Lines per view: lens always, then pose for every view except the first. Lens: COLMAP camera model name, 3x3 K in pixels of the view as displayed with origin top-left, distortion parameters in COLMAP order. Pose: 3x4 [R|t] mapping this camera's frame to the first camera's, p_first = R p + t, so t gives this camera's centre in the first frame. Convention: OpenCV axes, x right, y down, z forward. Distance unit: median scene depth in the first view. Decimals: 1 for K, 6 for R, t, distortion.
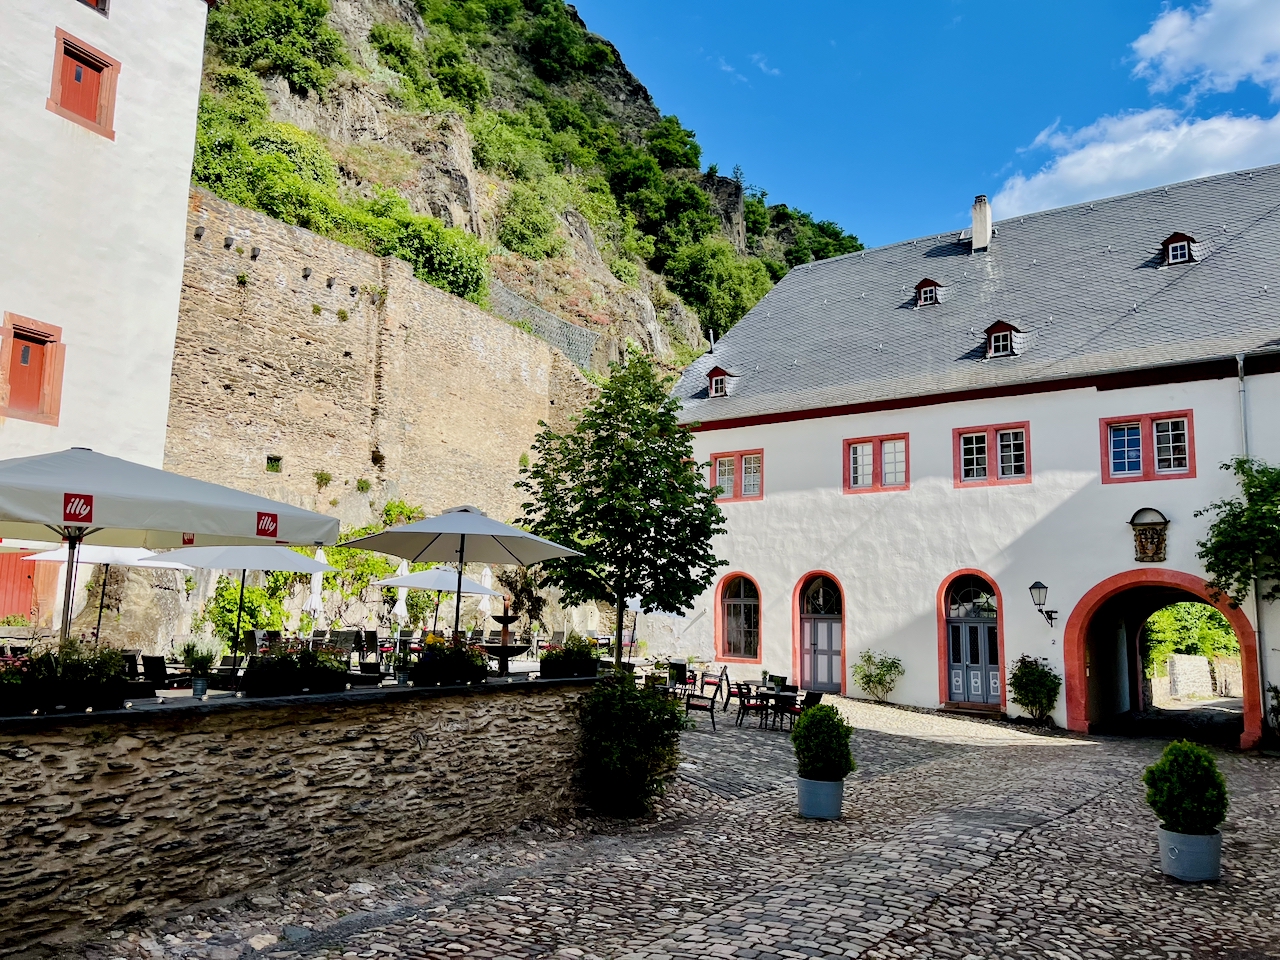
lens RADIAL K [[961.1, 0, 638.3], [0, 961.1, 496.0], [0, 0, 1]] dist [0.083083, -0.101841]
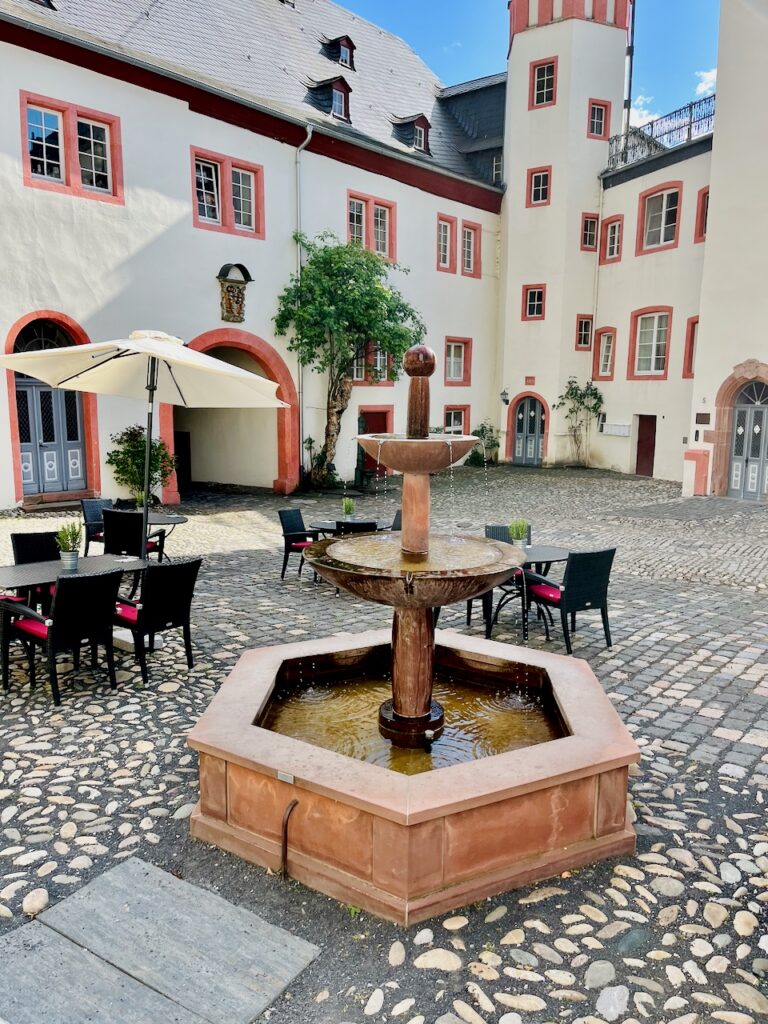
lens RADIAL K [[789.3, 0, 390.8], [0, 789.3, 512.9], [0, 0, 1]] dist [0.069234, -0.101442]
pose [[0.035511, -0.180277, 0.982975, -0.270914], [-0.142297, 0.972661, 0.183526, 0.081610], [-0.989187, -0.146391, 0.008887, 0.775511]]
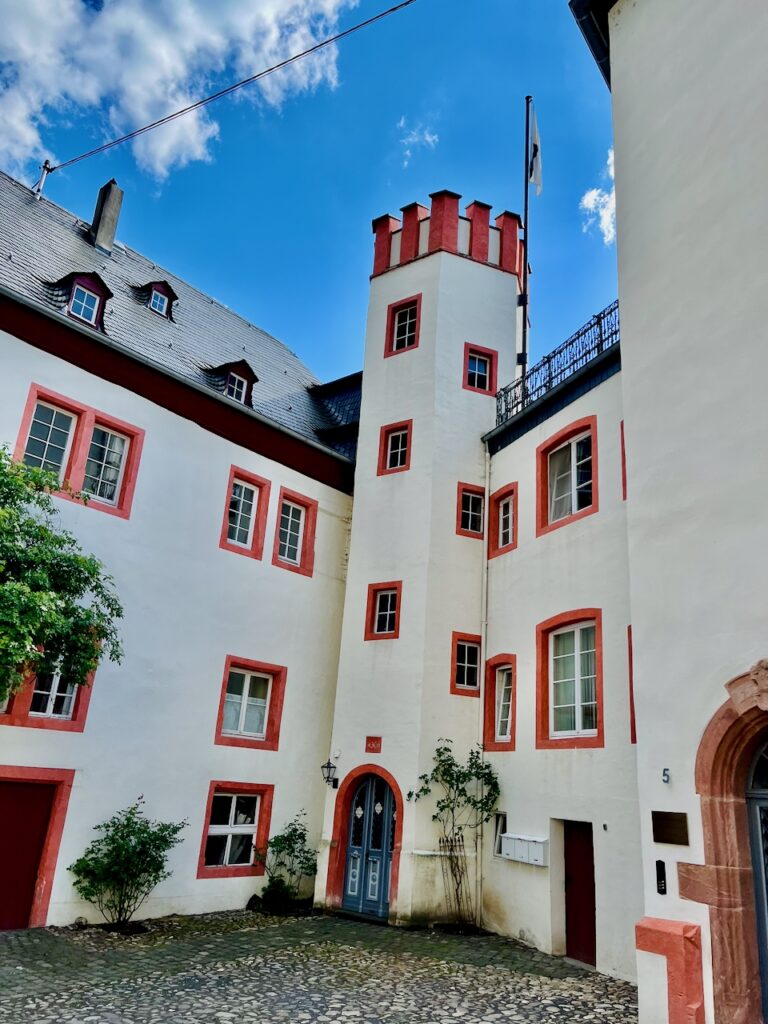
lens RADIAL K [[768.9, 0, 389.6], [0, 768.9, 502.5], [0, 0, 1]] dist [0.083083, -0.101841]
pose [[0.034440, 0.330633, 0.943131, 0.192625], [-0.196198, 0.927564, -0.318011, 0.091767], [-0.979959, -0.174088, 0.096815, 0.594261]]
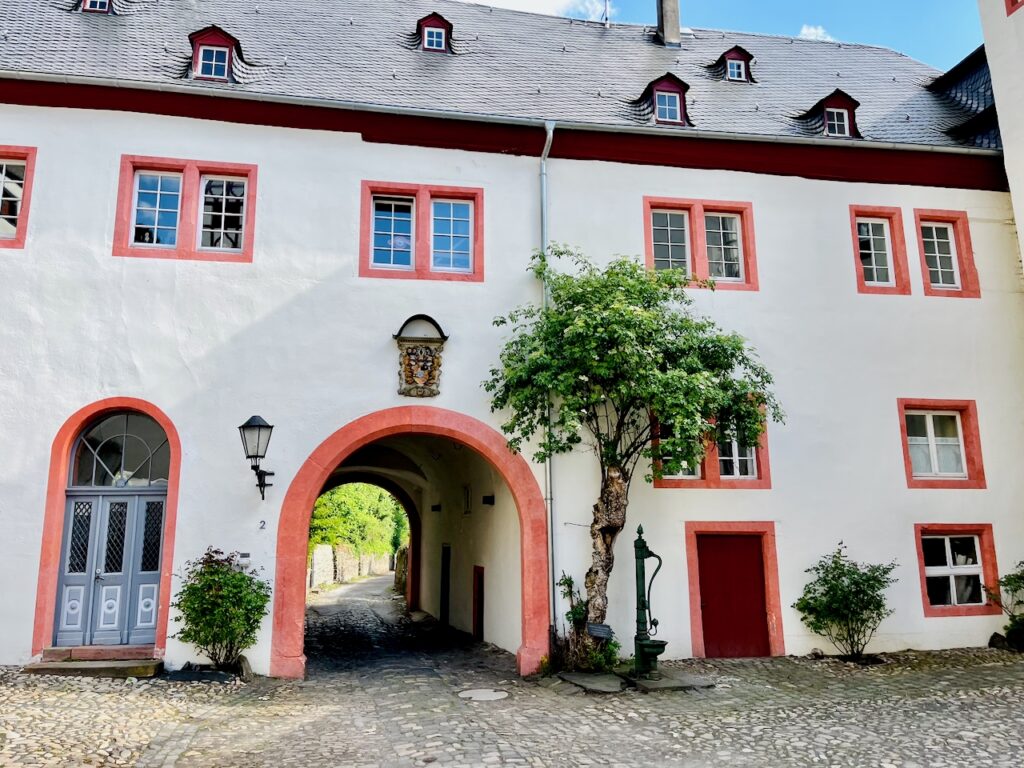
lens RADIAL K [[775.3, 0, 512.0], [0, 775.3, 368.4], [0, 0, 1]] dist [0.068350, -0.080688]
pose [[0.675533, 0.125811, 0.726517, 0.174444], [-0.074727, 0.991944, -0.102293, 0.093882], [-0.733533, 0.014812, 0.679492, 0.570185]]
